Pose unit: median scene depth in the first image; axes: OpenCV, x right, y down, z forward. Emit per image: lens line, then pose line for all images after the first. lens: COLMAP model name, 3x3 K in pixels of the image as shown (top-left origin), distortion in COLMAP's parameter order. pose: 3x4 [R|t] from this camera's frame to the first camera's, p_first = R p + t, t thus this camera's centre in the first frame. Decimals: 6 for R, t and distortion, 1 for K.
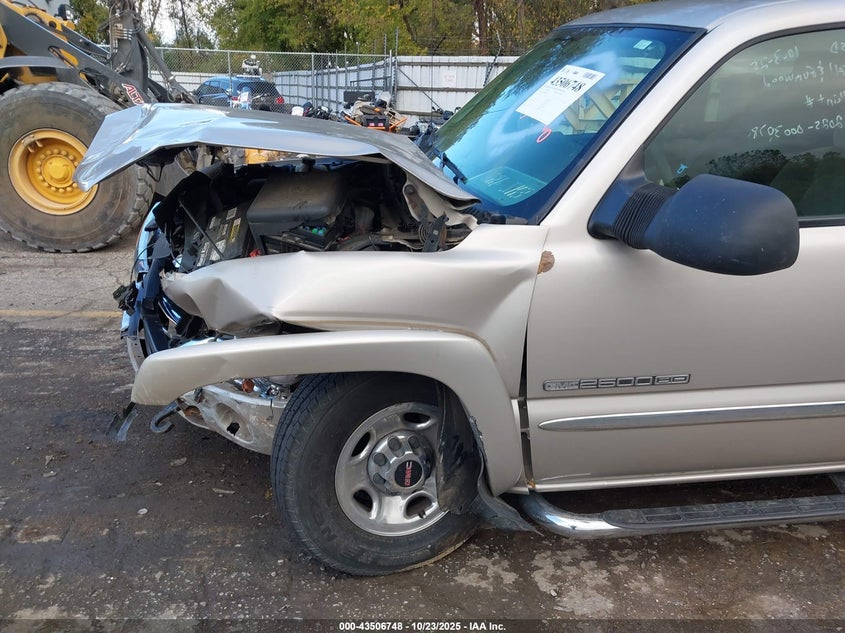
lens RADIAL K [[690.2, 0, 419.6], [0, 690.2, 318.0], [0, 0, 1]] dist [0.025499, -0.005364]
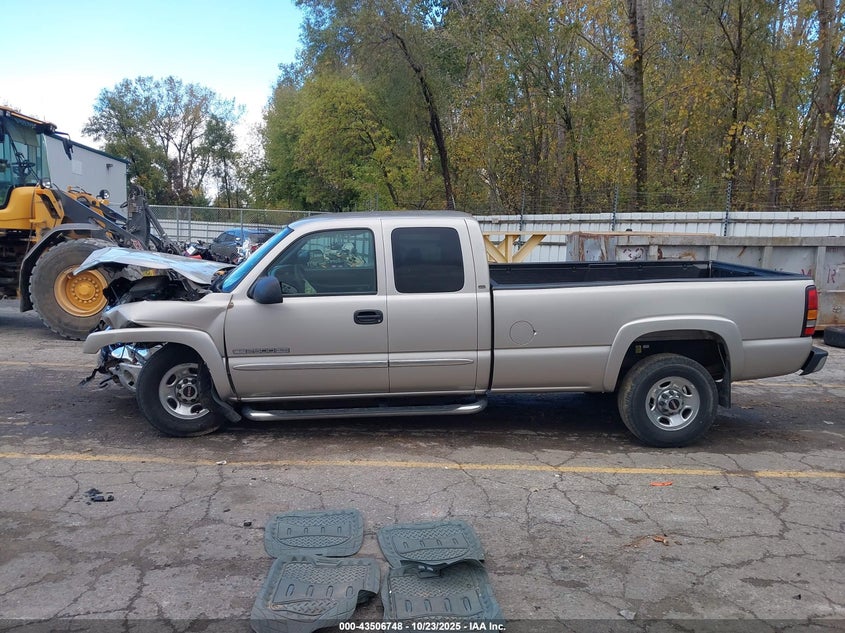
lens RADIAL K [[690.2, 0, 420.4], [0, 690.2, 314.2], [0, 0, 1]] dist [0.025499, -0.005364]
pose [[0.998964, 0.008418, -0.044720, 0.913411], [-0.017396, 0.978743, -0.204353, 0.437635], [0.042049, 0.204920, 0.977875, -1.464789]]
